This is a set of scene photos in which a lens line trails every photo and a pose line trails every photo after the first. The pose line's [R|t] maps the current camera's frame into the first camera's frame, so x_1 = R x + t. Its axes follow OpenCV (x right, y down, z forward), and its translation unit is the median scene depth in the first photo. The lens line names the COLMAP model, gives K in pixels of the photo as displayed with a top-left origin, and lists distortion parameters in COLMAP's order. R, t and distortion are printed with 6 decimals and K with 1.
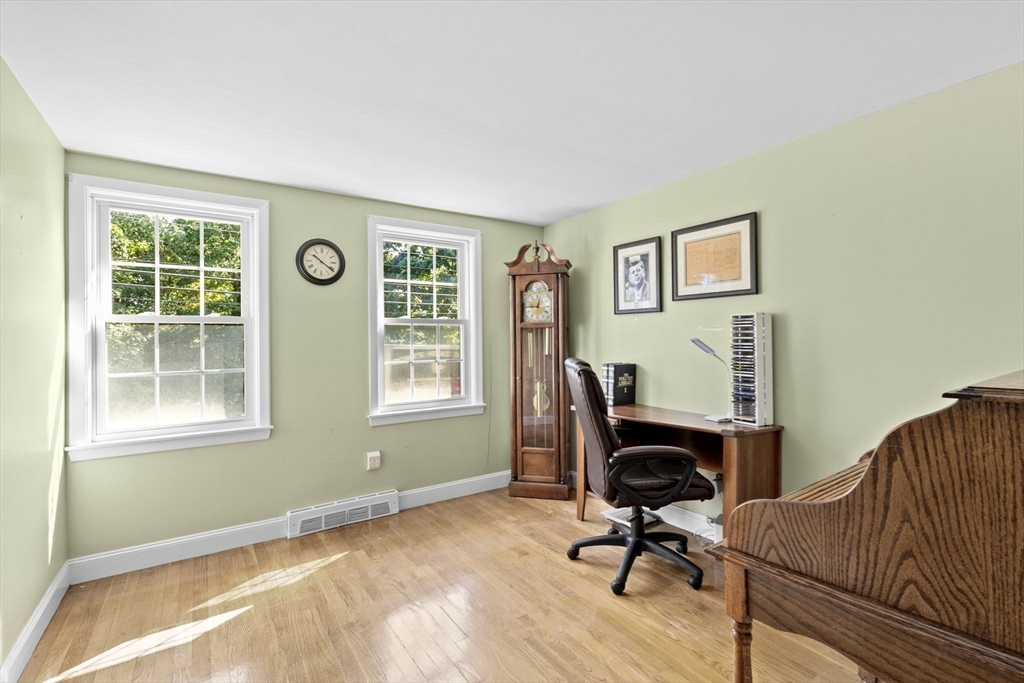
lens RADIAL K [[462.4, 0, 514.3], [0, 462.4, 337.4], [0, 0, 1]] dist [-0.000310, 0.000128]
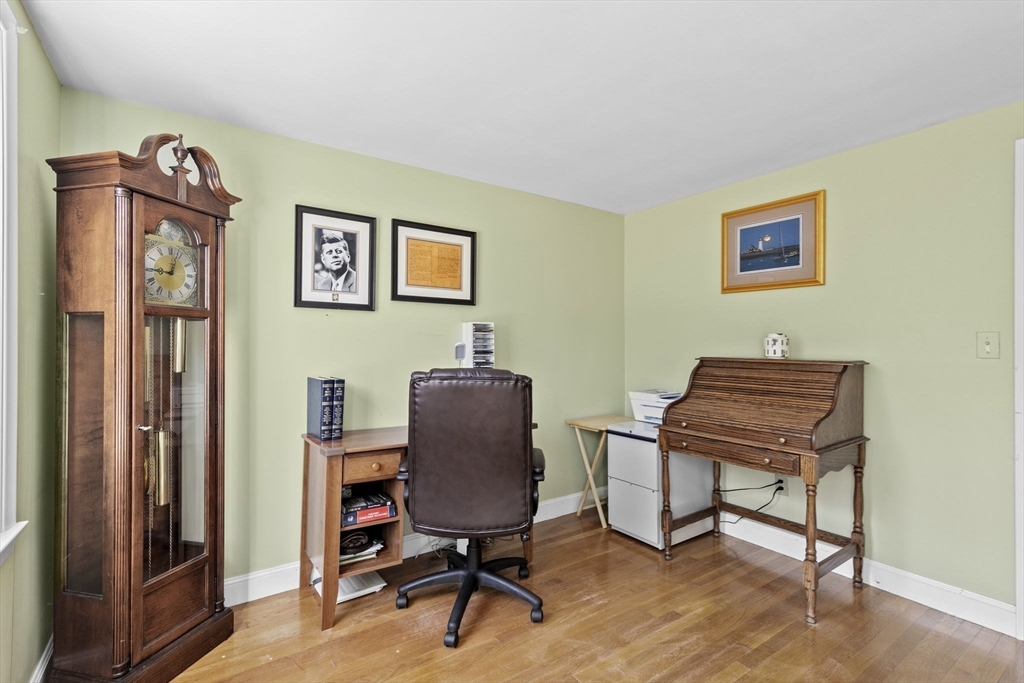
lens RADIAL K [[462.4, 0, 511.9], [0, 462.4, 346.6], [0, 0, 1]] dist [-0.000310, 0.000128]
pose [[-0.004519, 0.011045, 0.999929, -0.478281], [-0.006172, 0.999920, -0.011073, 0.014733], [-0.999971, -0.006221, -0.004451, 0.726981]]
